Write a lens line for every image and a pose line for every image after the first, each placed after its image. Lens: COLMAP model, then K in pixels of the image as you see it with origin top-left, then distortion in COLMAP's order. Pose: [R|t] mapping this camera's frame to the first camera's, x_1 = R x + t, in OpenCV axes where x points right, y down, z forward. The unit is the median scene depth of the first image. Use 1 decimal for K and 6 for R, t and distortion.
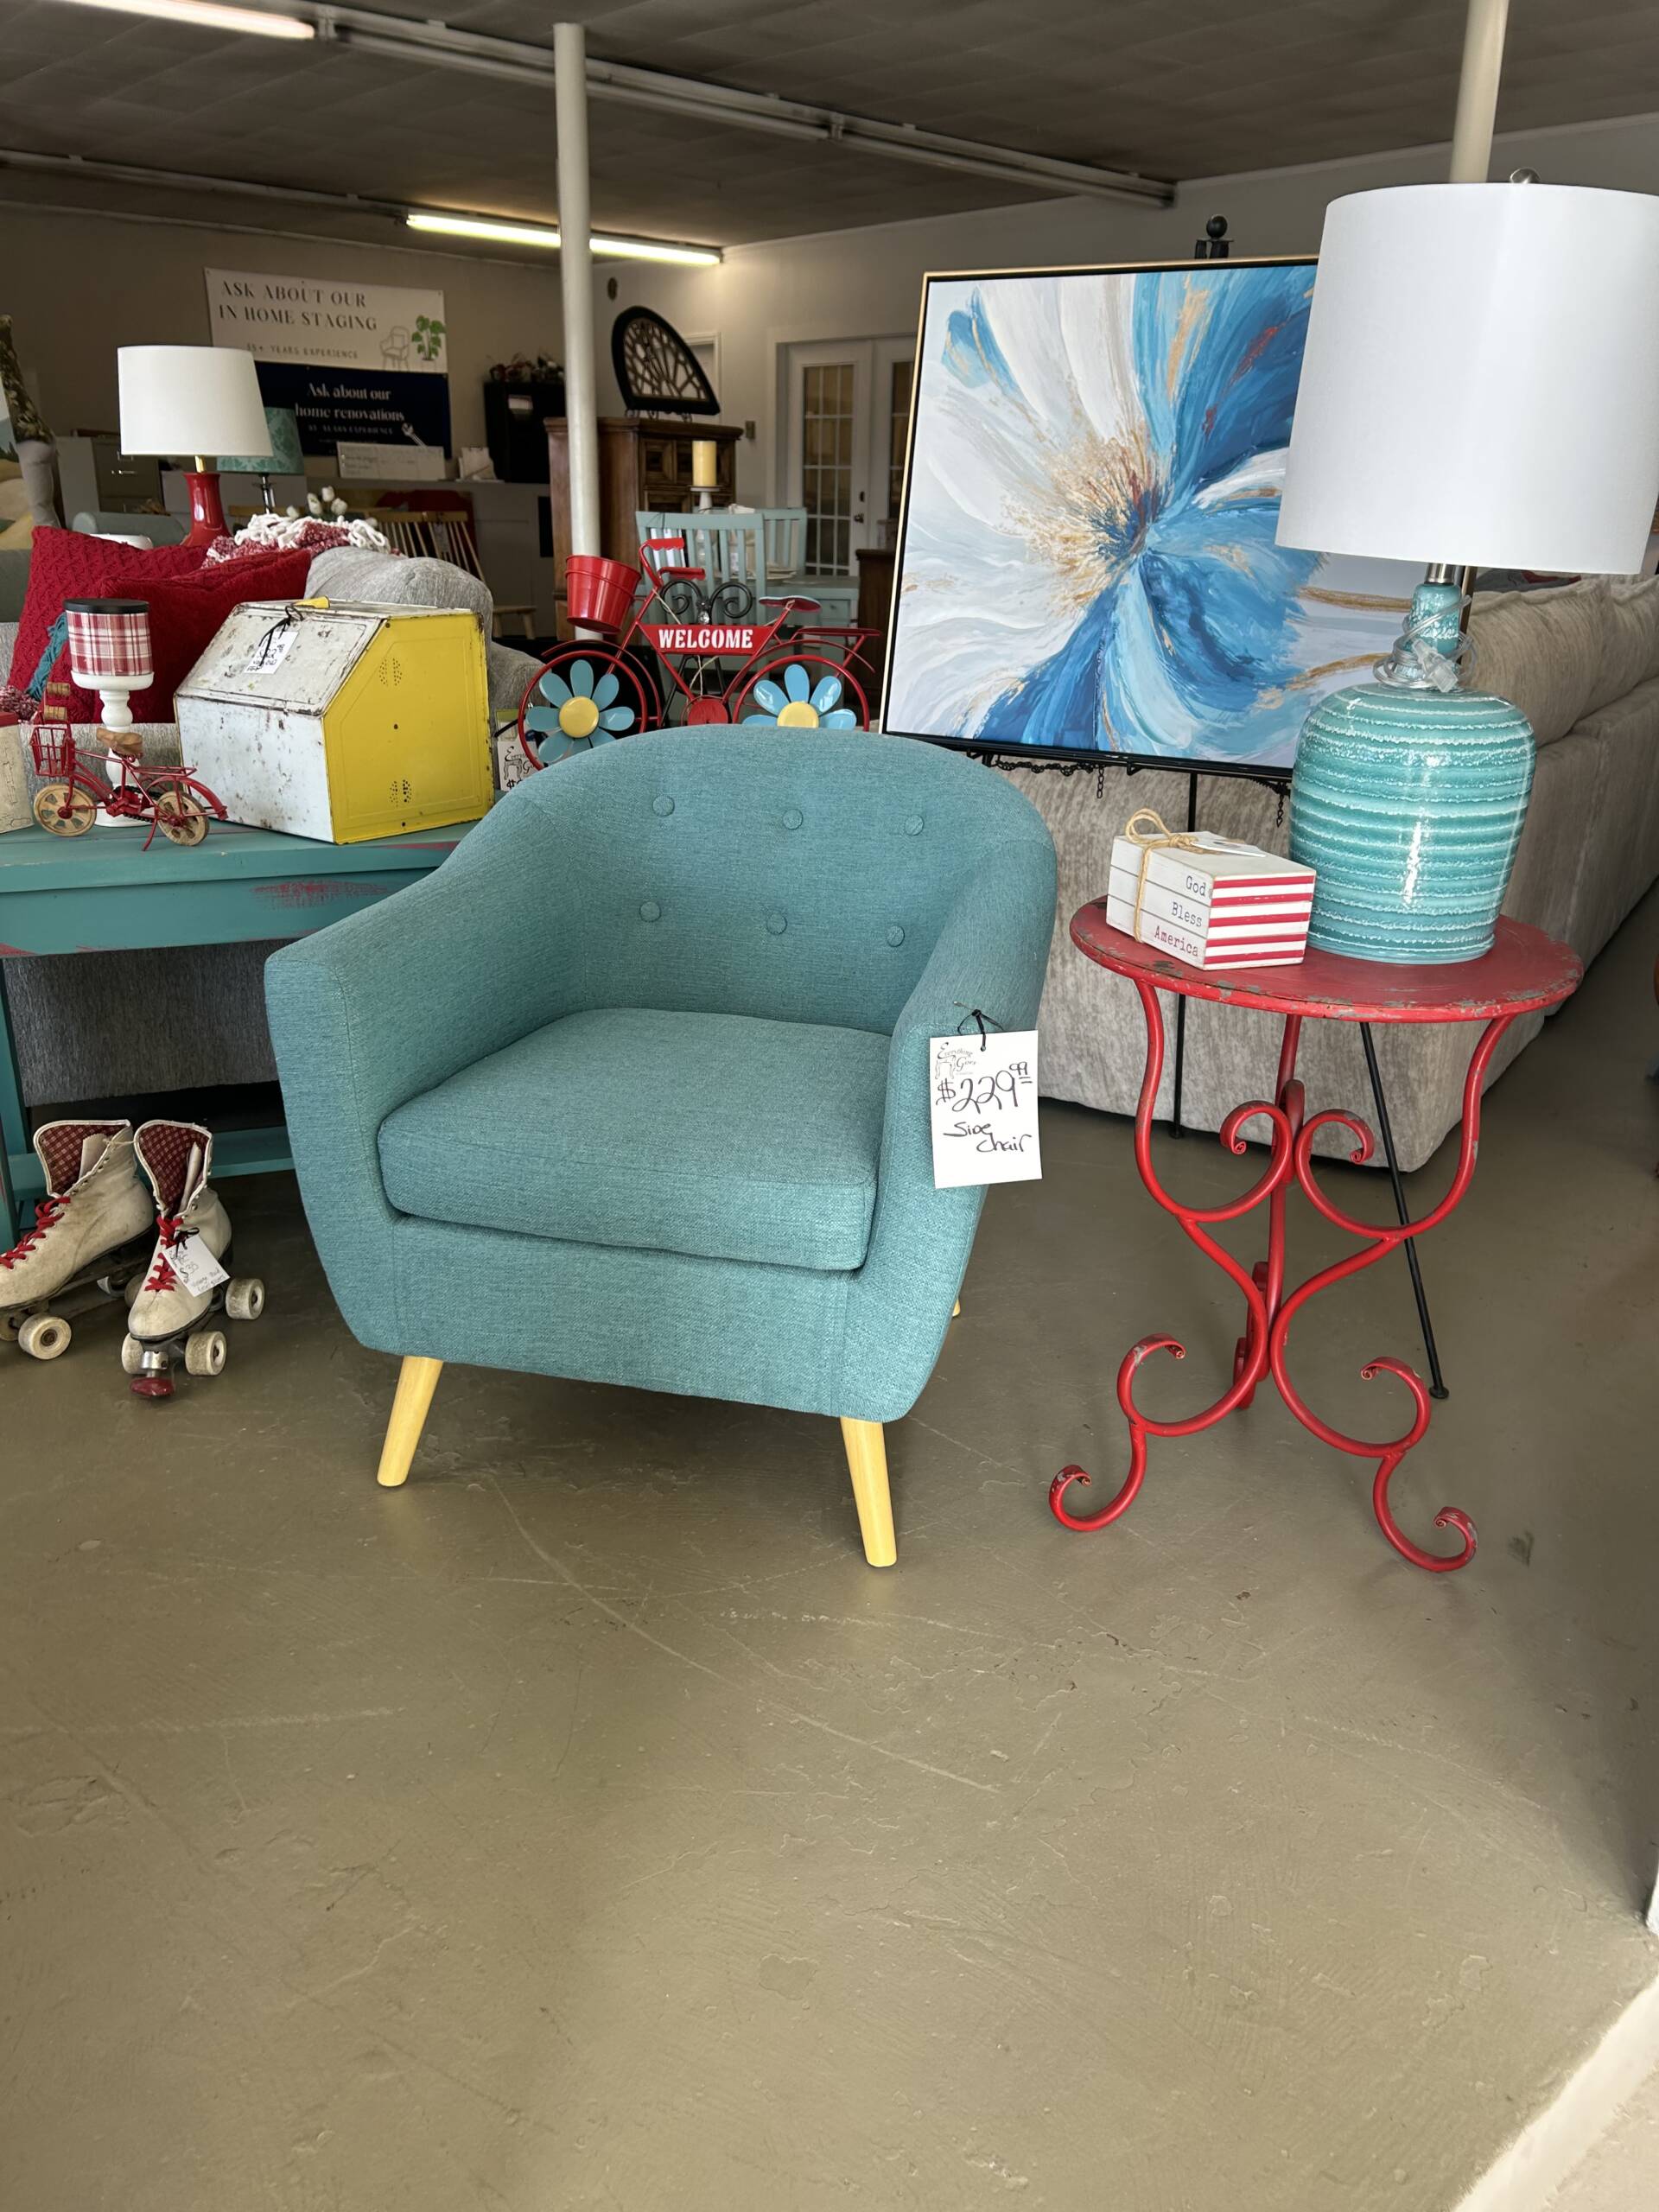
lens RADIAL K [[1693.7, 0, 829.5], [0, 1693.7, 1106.0], [0, 0, 1]] dist [-0.001339, -0.000454]
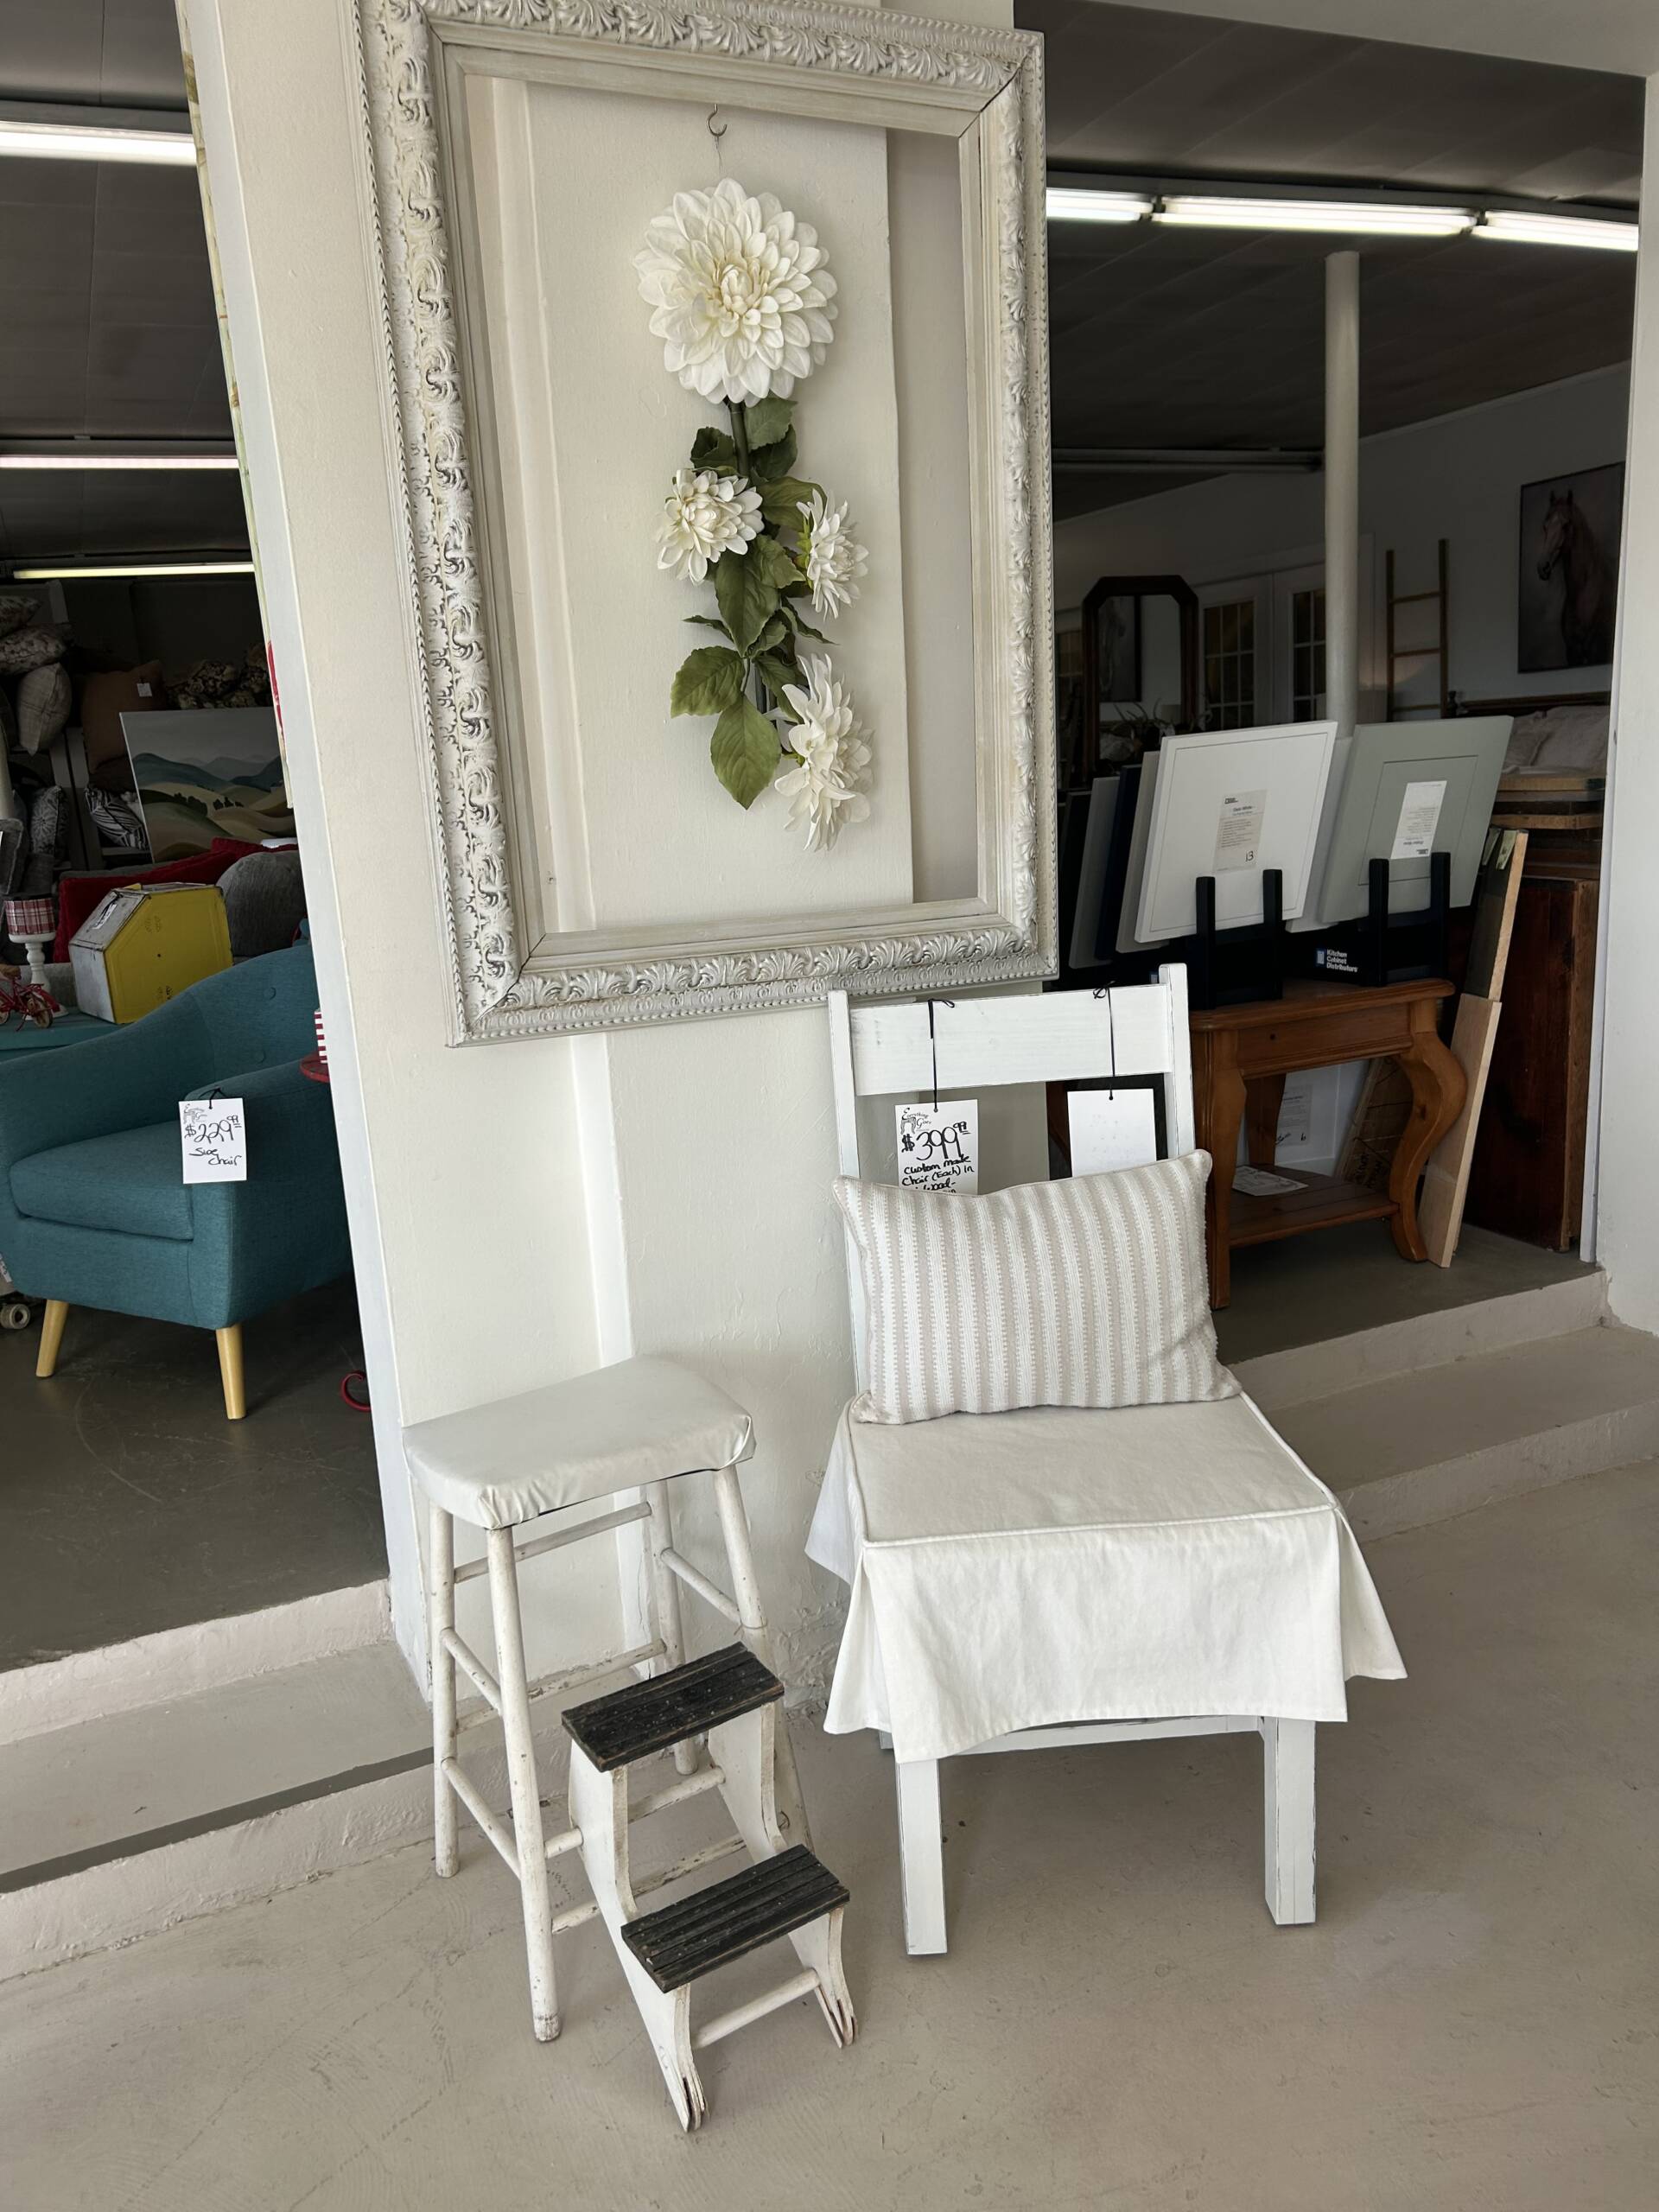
lens RADIAL K [[1656.8, 0, 829.5], [0, 1656.8, 1106.0], [0, 0, 1]] dist [-0.000375, 0.000269]
pose [[0.953181, -0.022550, -0.301558, 1.050491], [-0.015825, 0.992130, -0.124210, 0.146053], [0.301986, 0.123167, 0.945322, -0.420173]]
